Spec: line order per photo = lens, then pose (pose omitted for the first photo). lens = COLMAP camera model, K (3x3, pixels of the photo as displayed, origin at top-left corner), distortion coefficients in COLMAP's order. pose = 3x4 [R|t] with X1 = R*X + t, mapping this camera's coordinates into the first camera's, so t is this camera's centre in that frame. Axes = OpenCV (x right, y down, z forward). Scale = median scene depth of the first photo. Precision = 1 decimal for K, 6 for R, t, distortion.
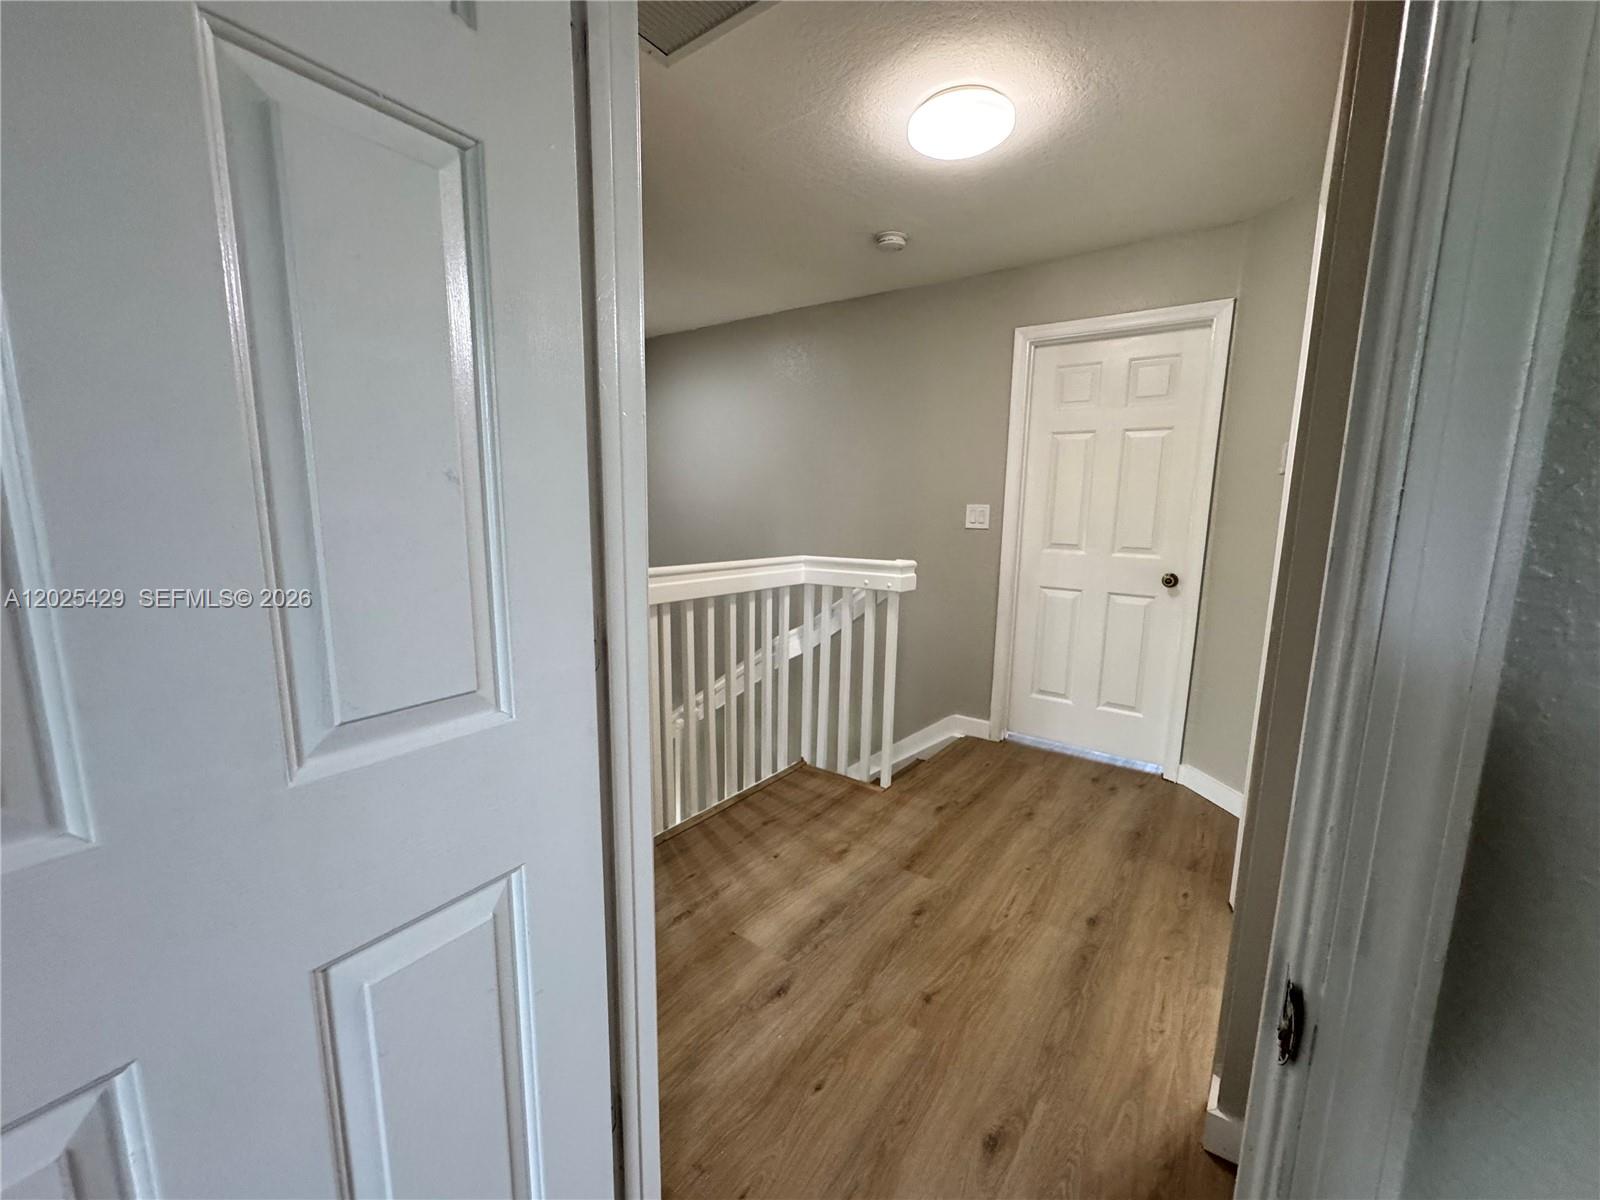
lens RADIAL K [[637.5, 0, 801.0], [0, 637.5, 603.5], [0, 0, 1]] dist [-0.004594, -0.000657]
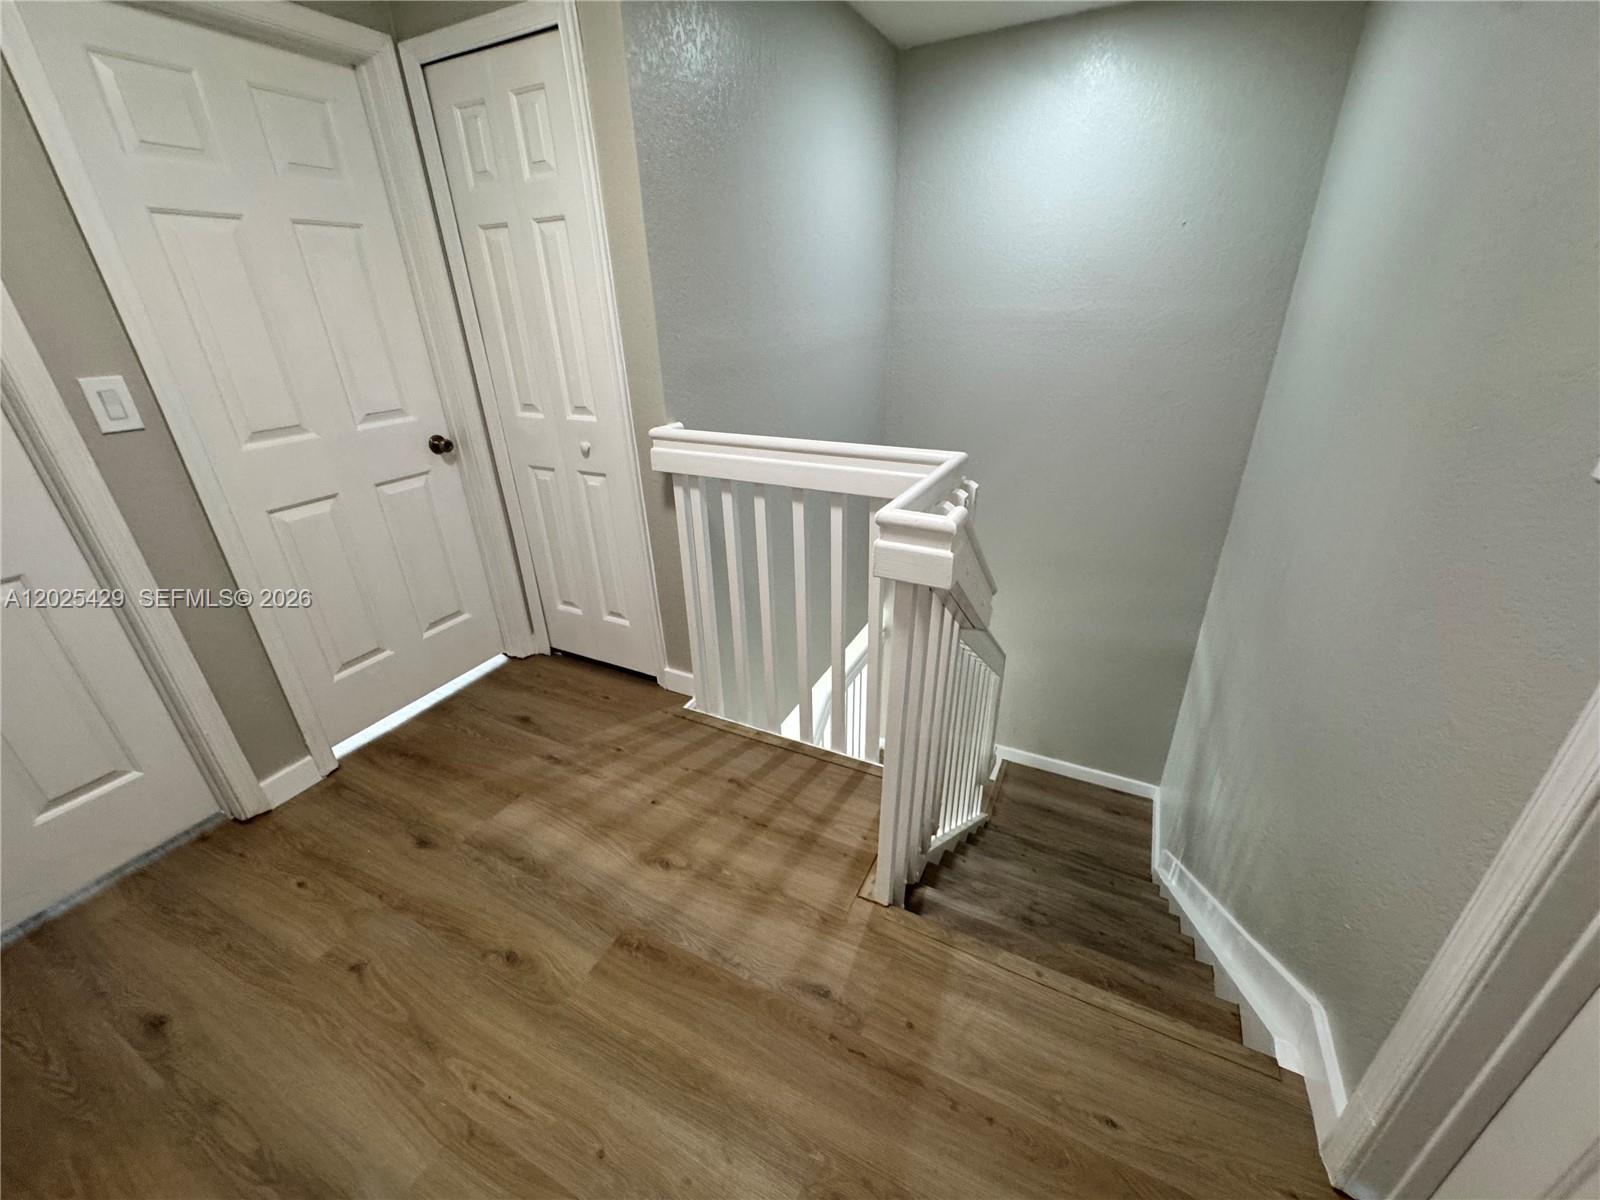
lens RADIAL K [[637.5, 0, 801.2], [0, 637.5, 600.9], [0, 0, 1]] dist [-0.004594, -0.000657]
pose [[0.172615, 0.400492, -0.899895, 0.682896], [-0.130255, 0.914866, 0.382170, -0.203933], [0.976339, 0.051248, 0.210085, 1.060145]]
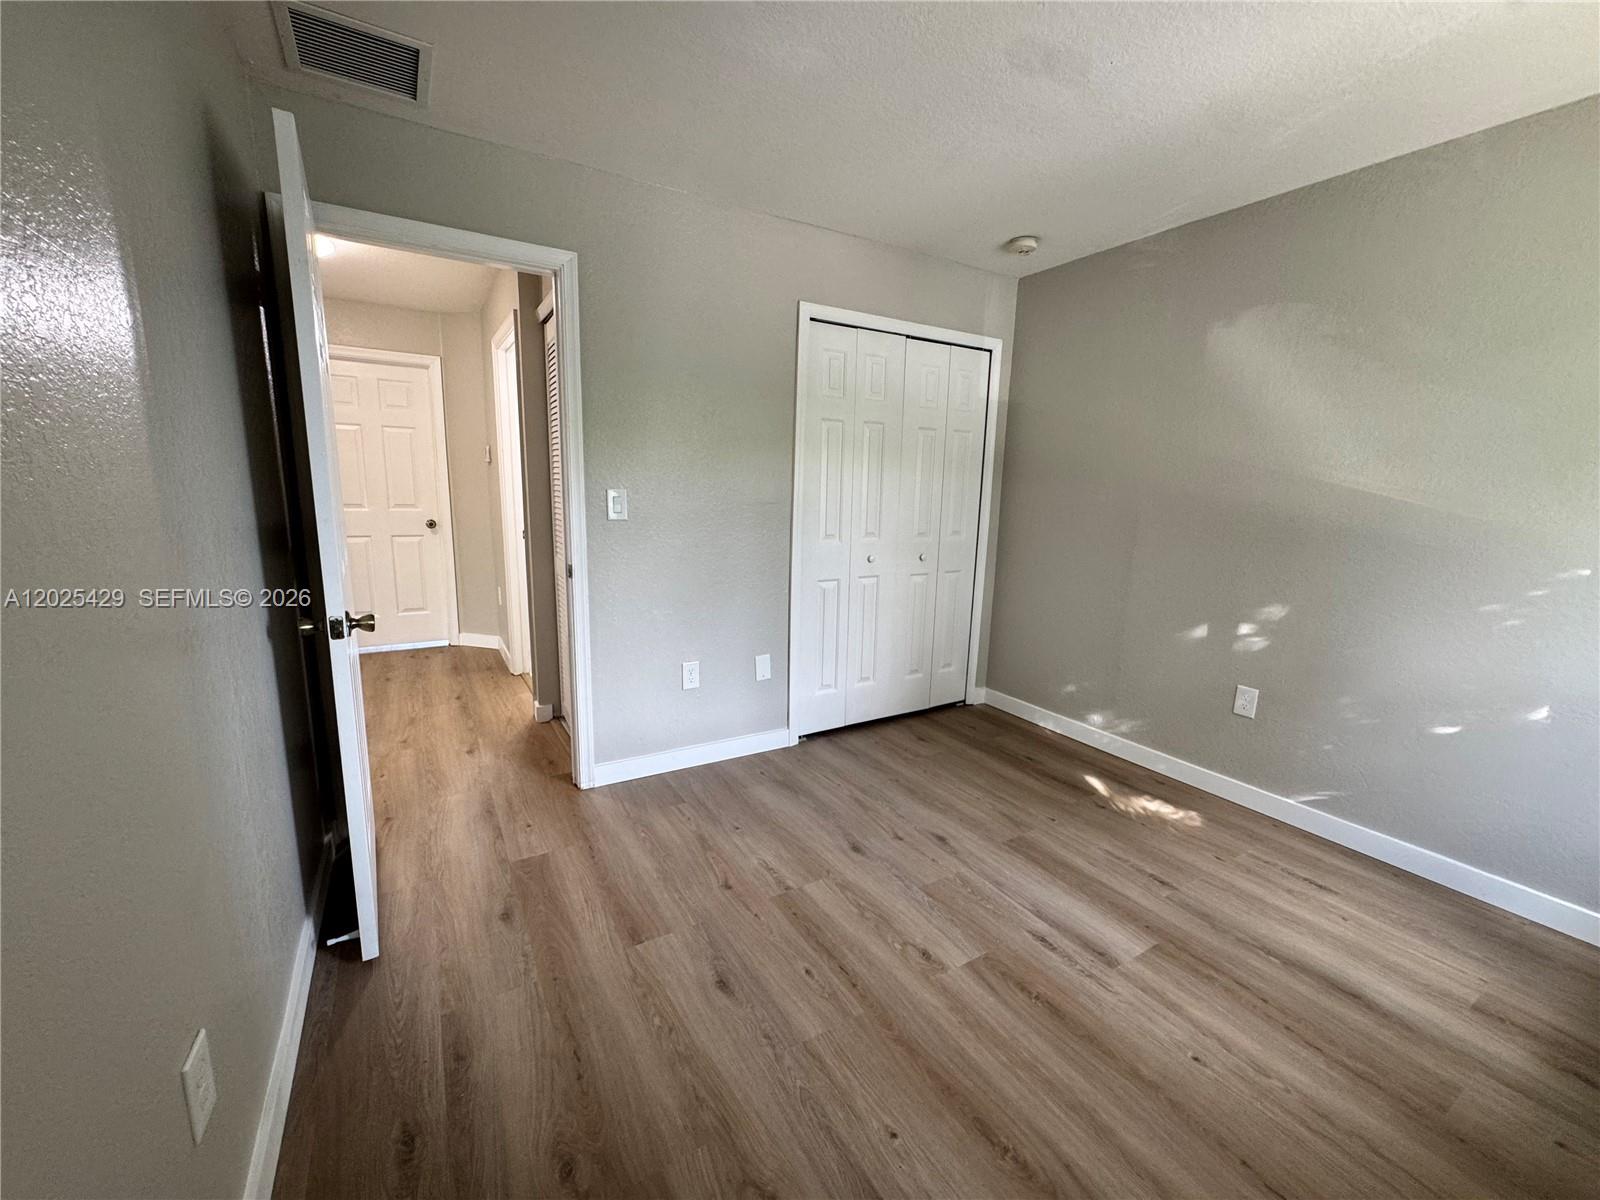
lens RADIAL K [[637.5, 0, 797.7], [0, 637.5, 599.1], [0, 0, 1]] dist [-0.004594, -0.000657]
pose [[0.384145, -0.169148, 0.907646, -0.759251], [0.127141, 0.983400, 0.129455, 0.082104], [-0.914477, 0.065670, 0.399274, -0.650211]]
